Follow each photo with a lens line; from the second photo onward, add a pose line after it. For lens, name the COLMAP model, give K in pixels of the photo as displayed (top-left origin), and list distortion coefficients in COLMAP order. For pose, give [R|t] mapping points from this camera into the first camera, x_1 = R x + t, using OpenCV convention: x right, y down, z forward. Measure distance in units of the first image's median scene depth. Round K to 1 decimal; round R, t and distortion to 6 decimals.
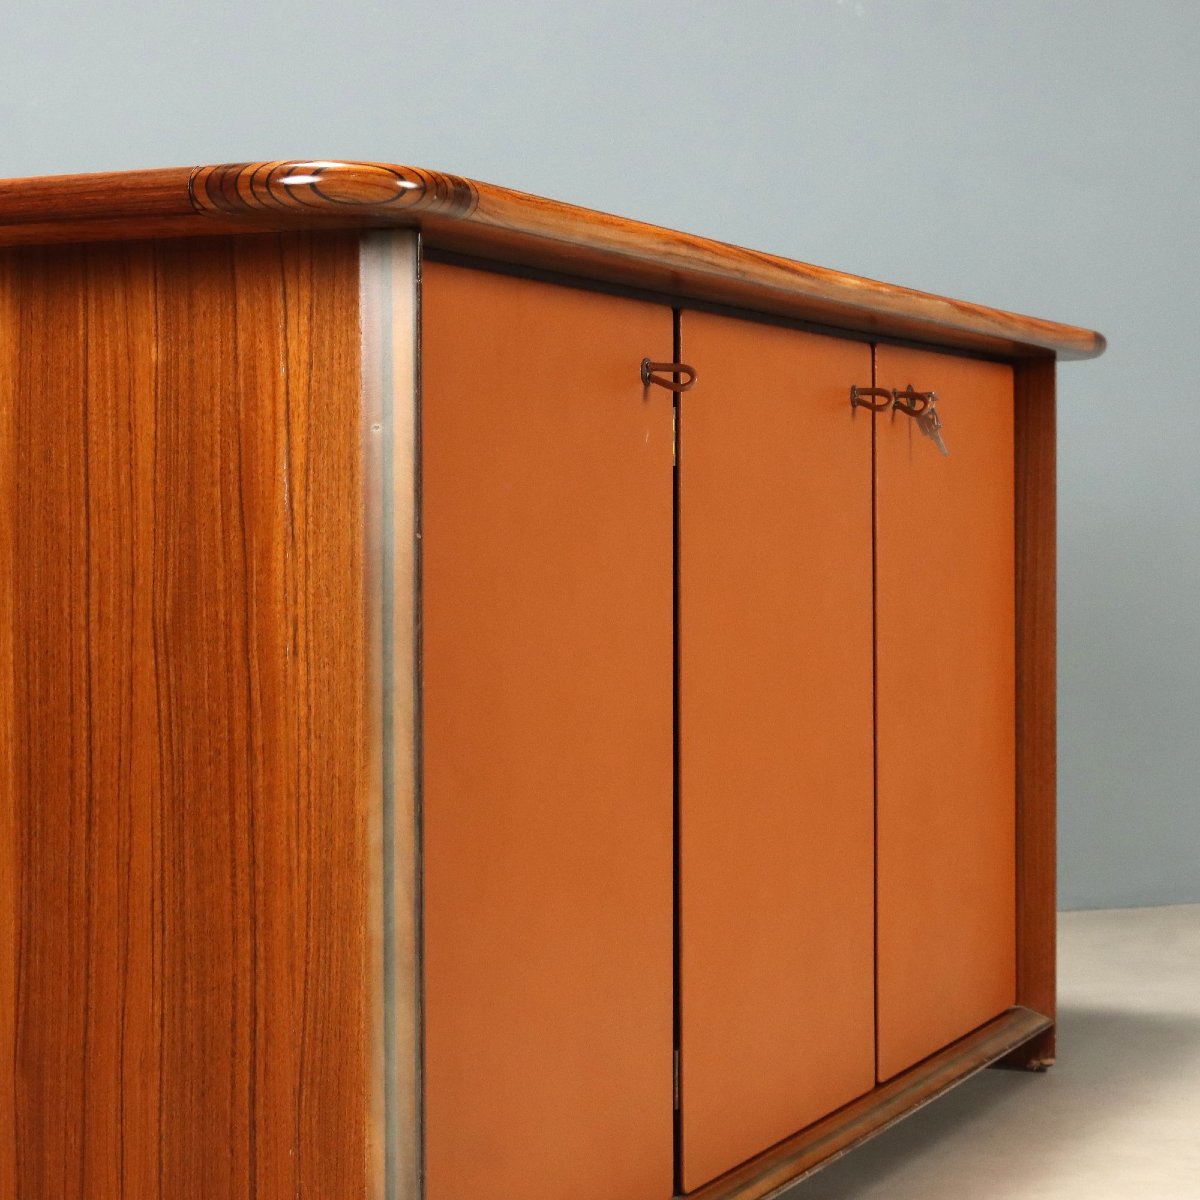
lens RADIAL K [[2723.5, 0, 590.7], [0, 2723.5, 609.6], [0, 0, 1]] dist [0.000501, 0.000000]
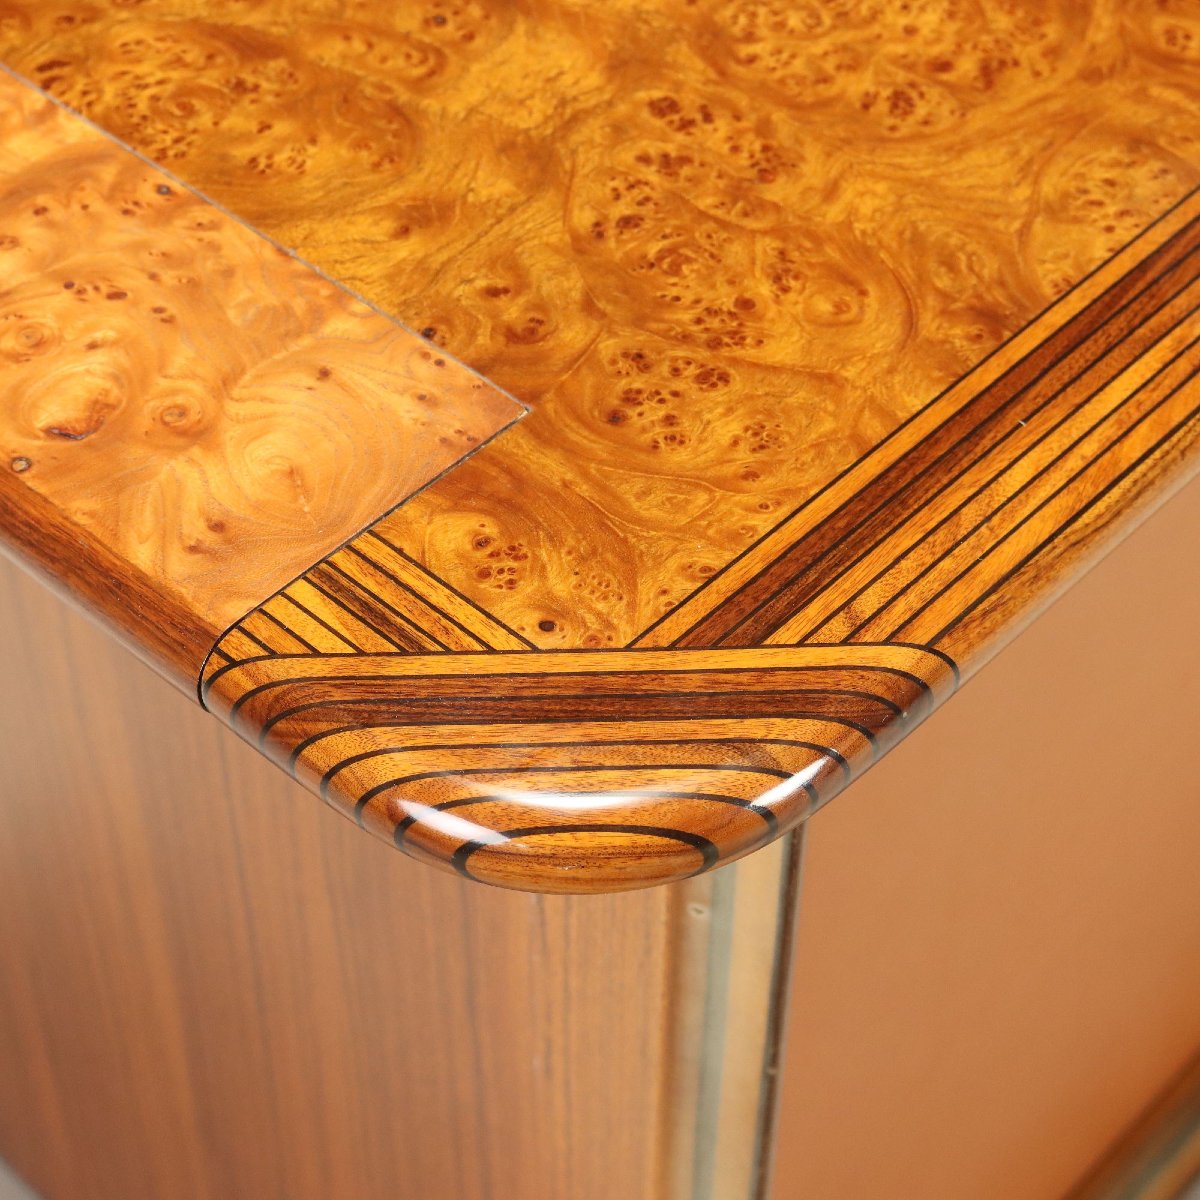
lens RADIAL K [[2723.5, 0, 599.2], [0, 2723.5, 599.7], [0, 0, 1]] dist [0.000501, 0.000000]
pose [[0.947130, 0.240627, -0.212234, -0.009411], [-0.015571, 0.695167, 0.718679, -0.420469], [0.320472, -0.677378, 0.662161, 0.707406]]
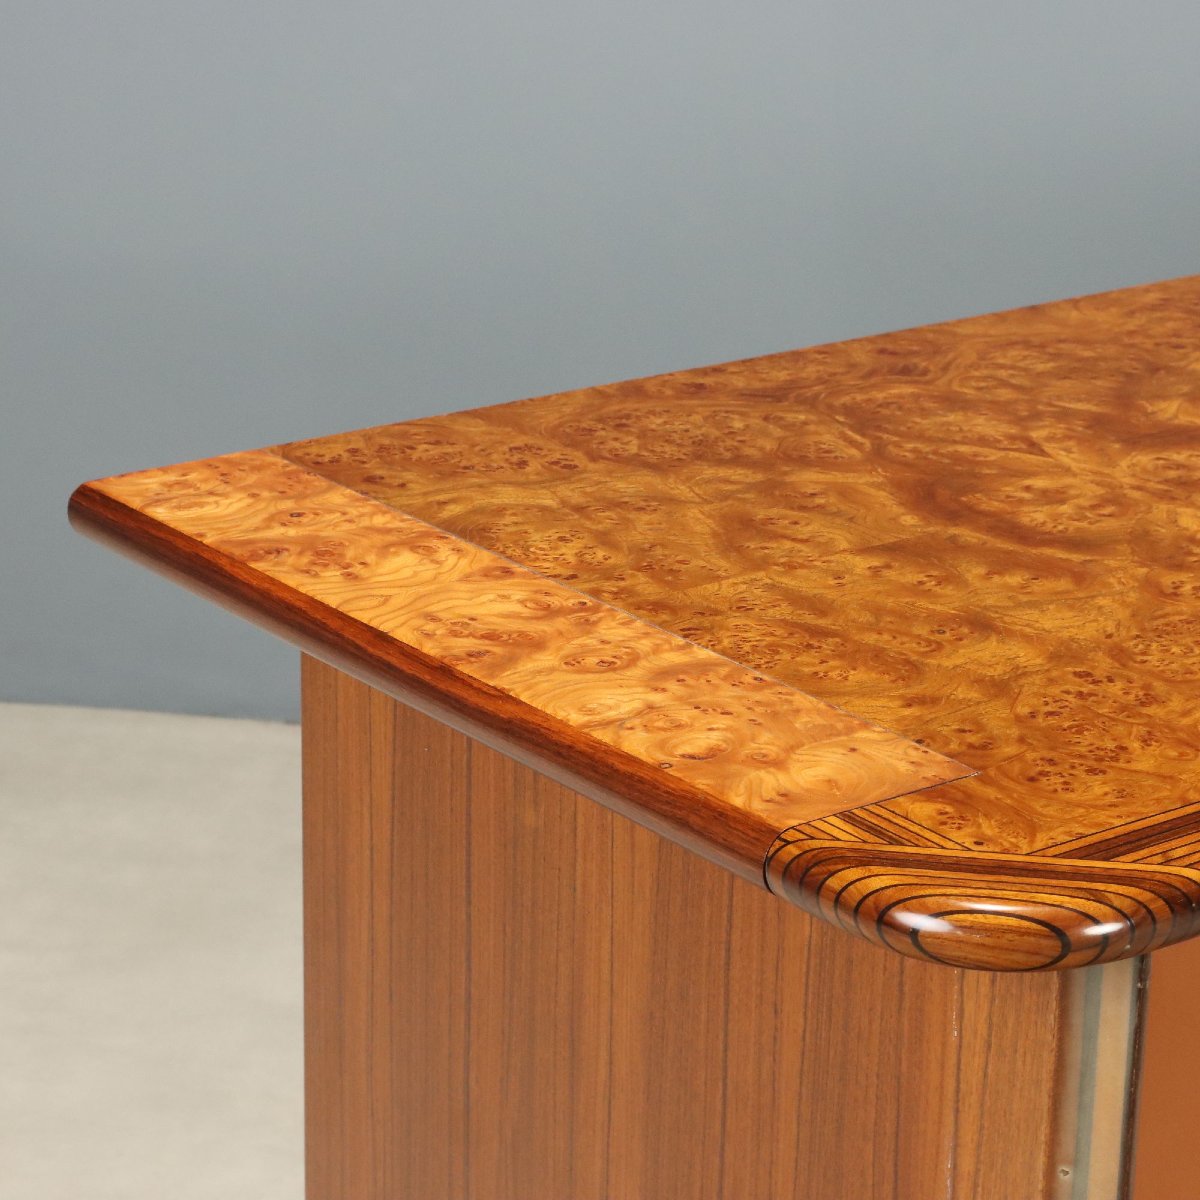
lens RADIAL K [[3608.0, 0, 604.2], [0, 3608.0, 600.8], [0, 0, 1]] dist [0.028321, 0.000000]
pose [[0.878459, 0.176711, -0.443939, 0.181241], [-0.033495, 0.949588, 0.311707, -0.453003], [0.476641, -0.258952, 0.840093, 0.243885]]
